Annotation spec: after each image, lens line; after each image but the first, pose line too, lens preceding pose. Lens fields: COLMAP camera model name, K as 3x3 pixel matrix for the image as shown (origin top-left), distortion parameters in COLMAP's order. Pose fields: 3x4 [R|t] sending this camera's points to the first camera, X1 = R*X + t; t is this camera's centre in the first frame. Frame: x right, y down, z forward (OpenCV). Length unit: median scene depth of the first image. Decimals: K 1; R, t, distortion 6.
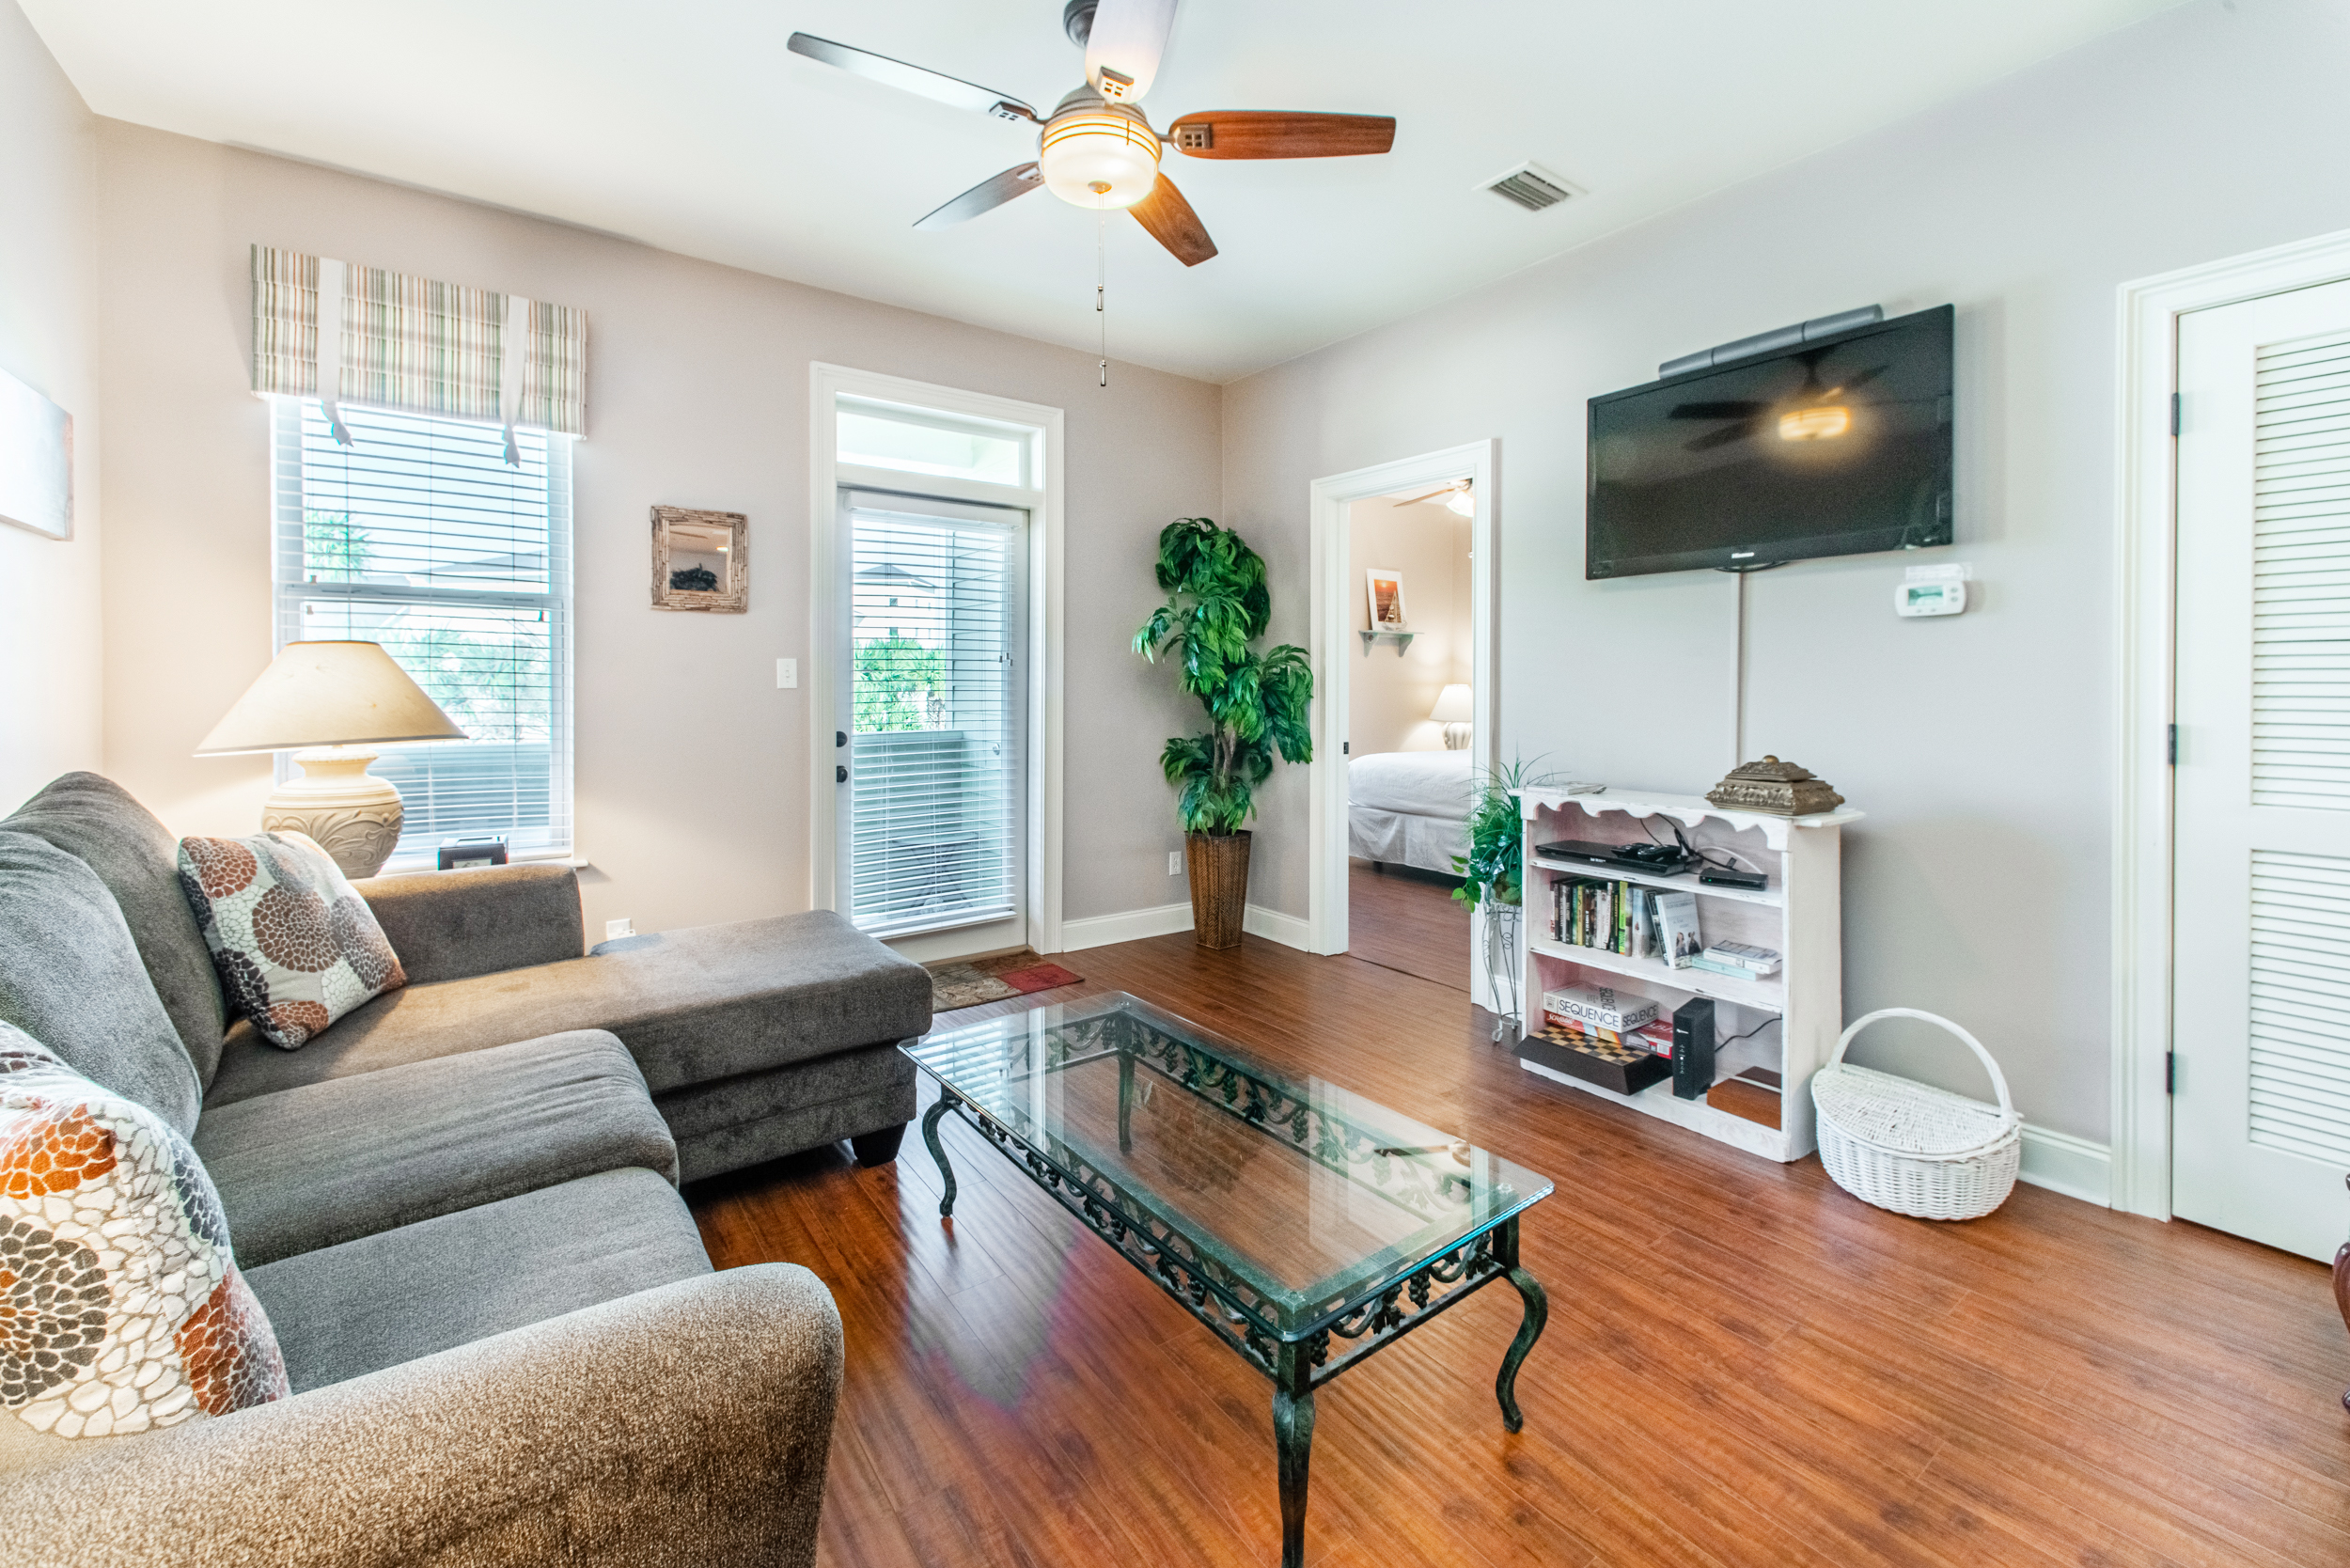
lens RADIAL K [[982.7, 0, 1177.1], [0, 982.7, 670.6], [0, 0, 1]] dist [0.024162, -0.000183]
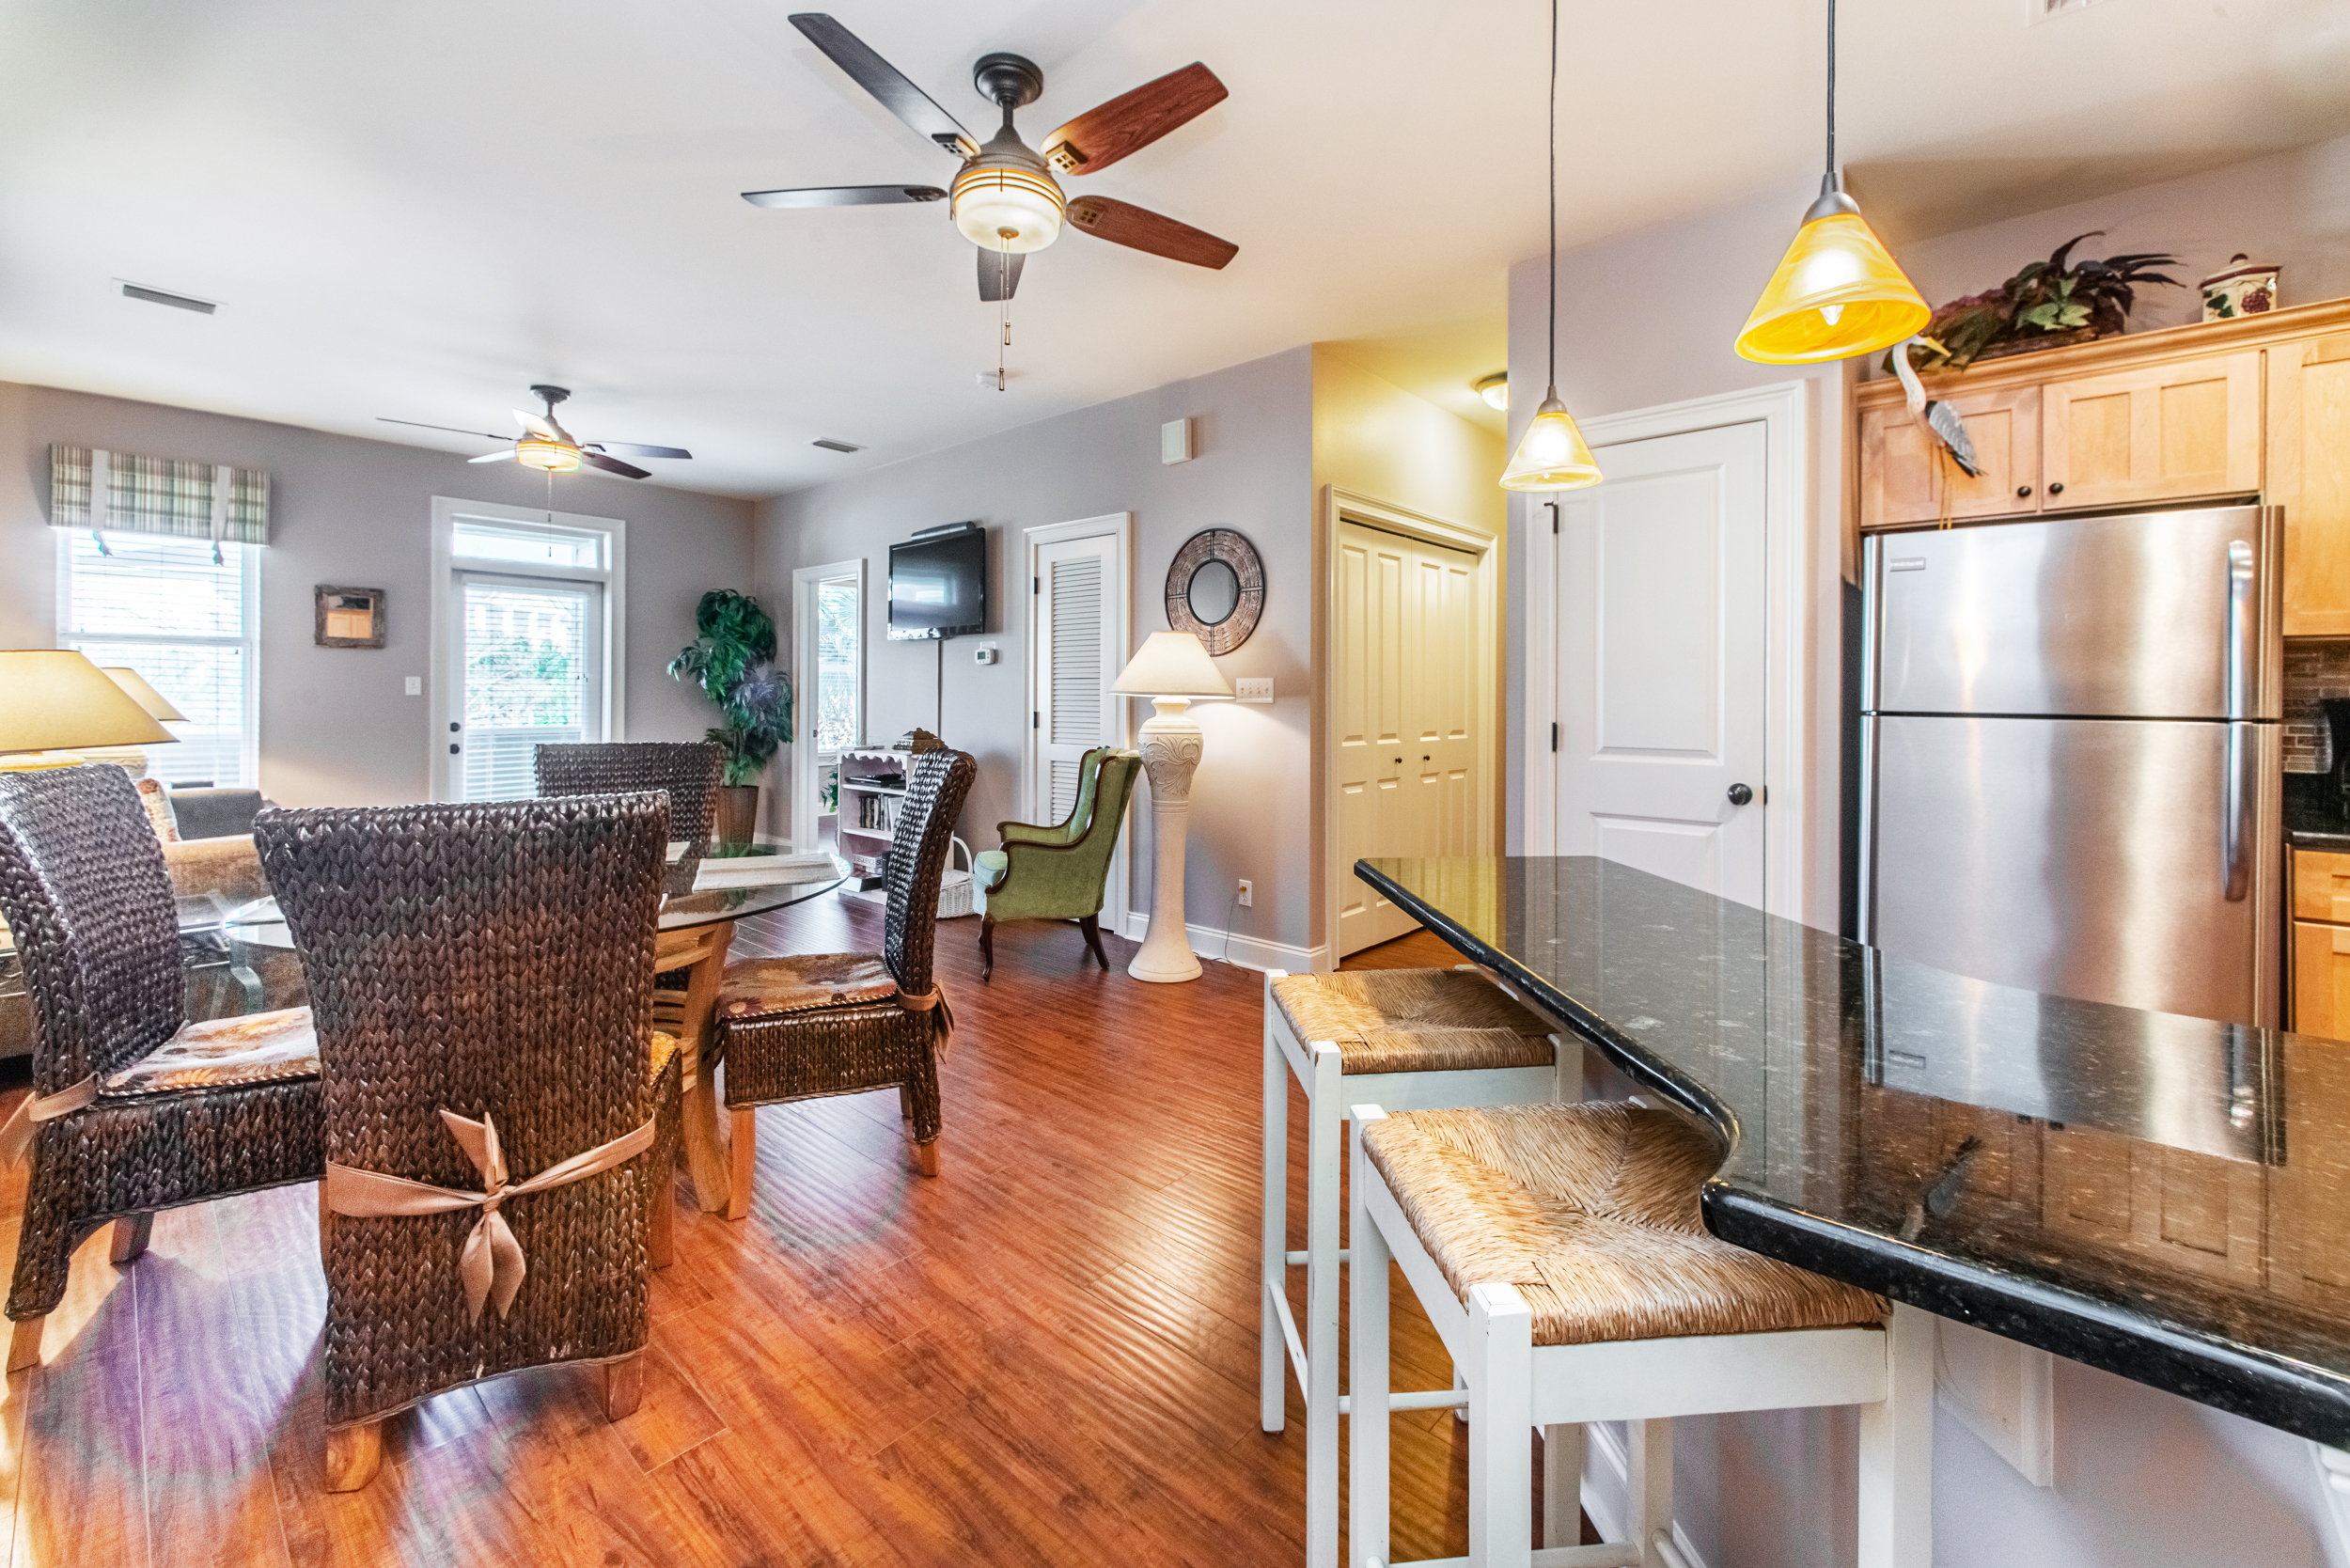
lens RADIAL K [[969.1, 0, 1181.0], [0, 969.1, 682.5], [0, 0, 1]] dist [0.012343, -0.000707]
pose [[0.978185, 0.006439, 0.207634, 0.590974], [-0.006488, 0.999979, -0.000445, -0.012687], [-0.207633, -0.000912, 0.978206, -0.974741]]
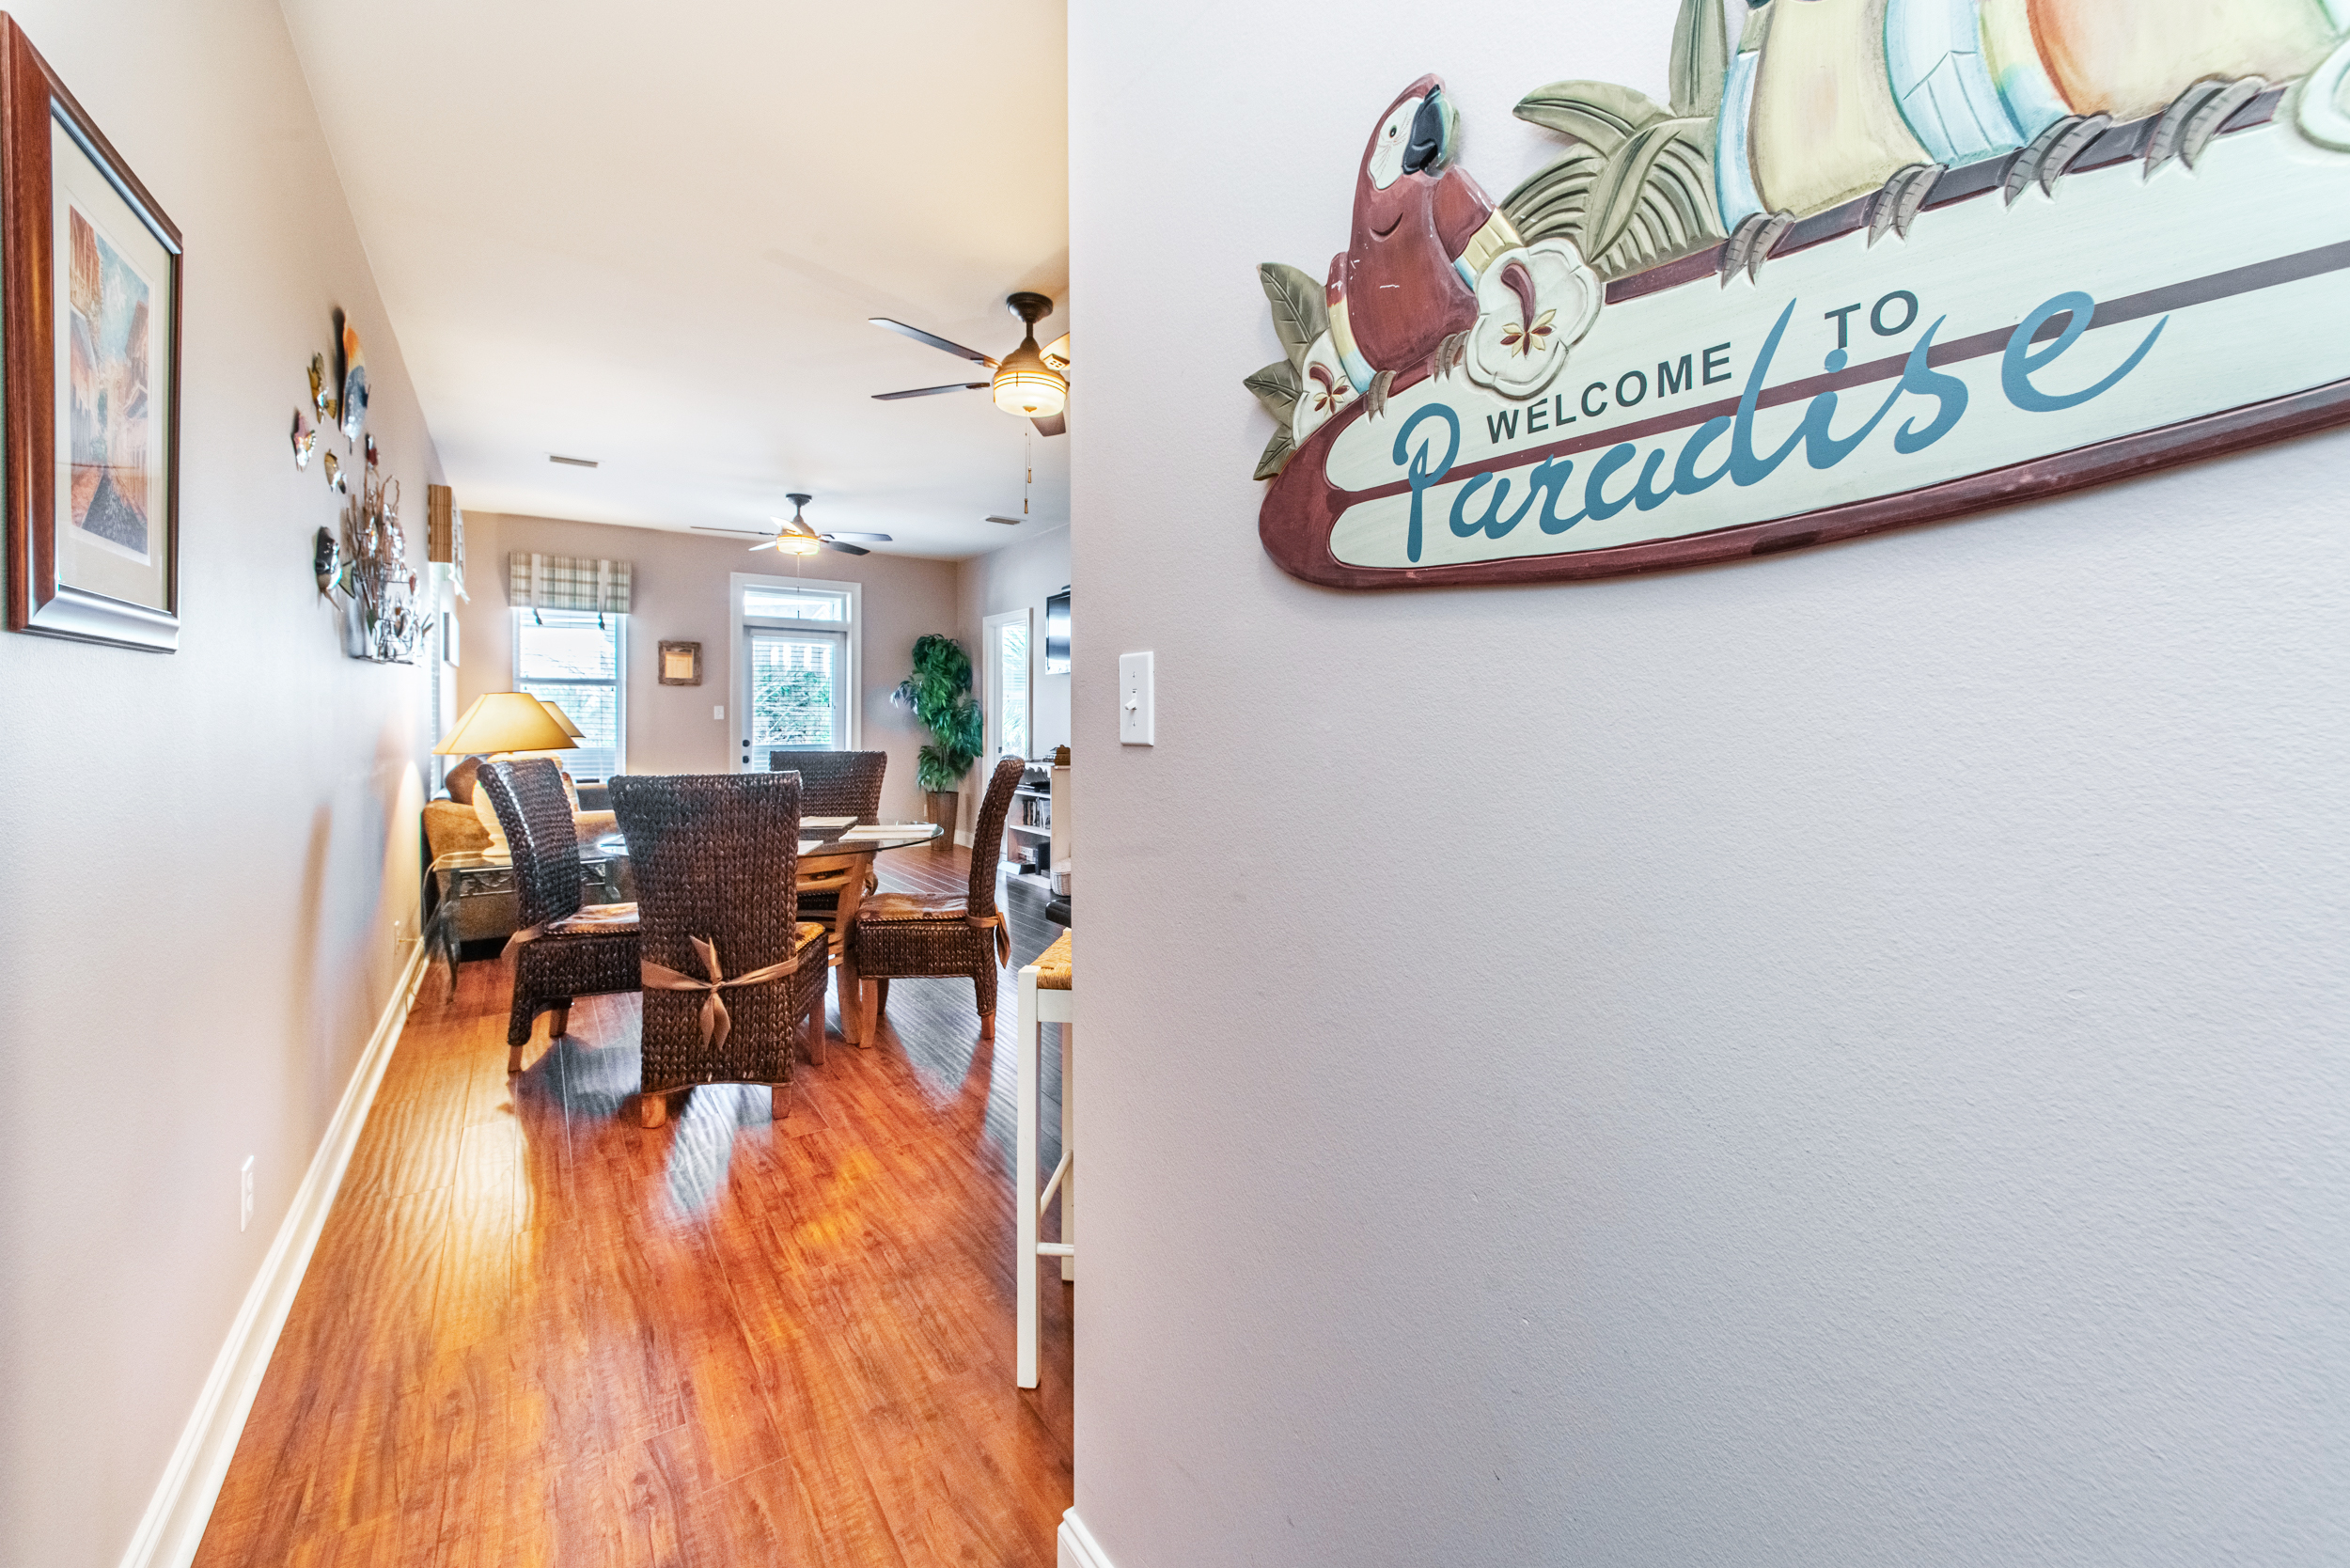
lens RADIAL K [[955.7, 0, 1163.9], [0, 955.7, 703.3], [0, 0, 1]] dist [0.016757, 0.000011]
pose [[0.999131, 0.000667, -0.041675, 0.803626], [-0.000766, 0.999997, -0.002362, -0.016676], [0.041673, 0.002392, 0.999128, -1.291130]]
